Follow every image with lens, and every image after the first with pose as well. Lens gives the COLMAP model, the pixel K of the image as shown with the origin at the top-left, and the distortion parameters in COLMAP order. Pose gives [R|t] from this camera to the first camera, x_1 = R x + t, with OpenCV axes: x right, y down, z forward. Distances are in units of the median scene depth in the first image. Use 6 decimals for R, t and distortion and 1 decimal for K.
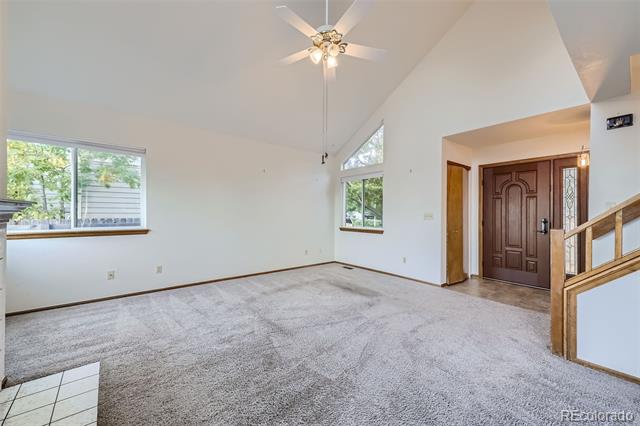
lens RADIAL K [[253.9, 0, 317.1], [0, 253.9, 211.8], [0, 0, 1]] dist [0.019976, -0.004629]
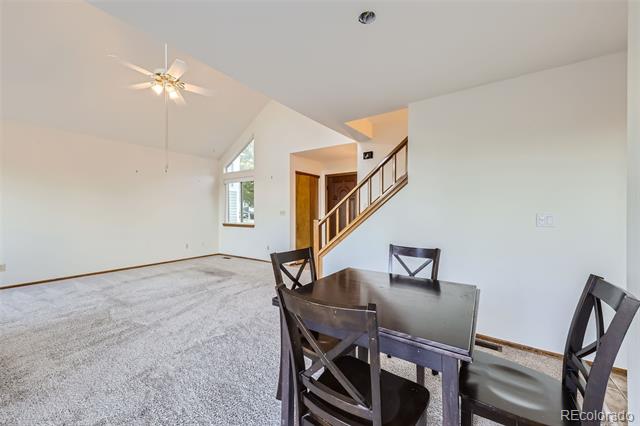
lens RADIAL K [[253.9, 0, 327.1], [0, 253.9, 211.0], [0, 0, 1]] dist [0.019976, -0.004629]
pose [[0.954972, -0.006696, 0.296622, 0.323136], [0.004365, 0.999954, 0.008519, -0.002408], [-0.296665, -0.006840, 0.954957, -0.371749]]
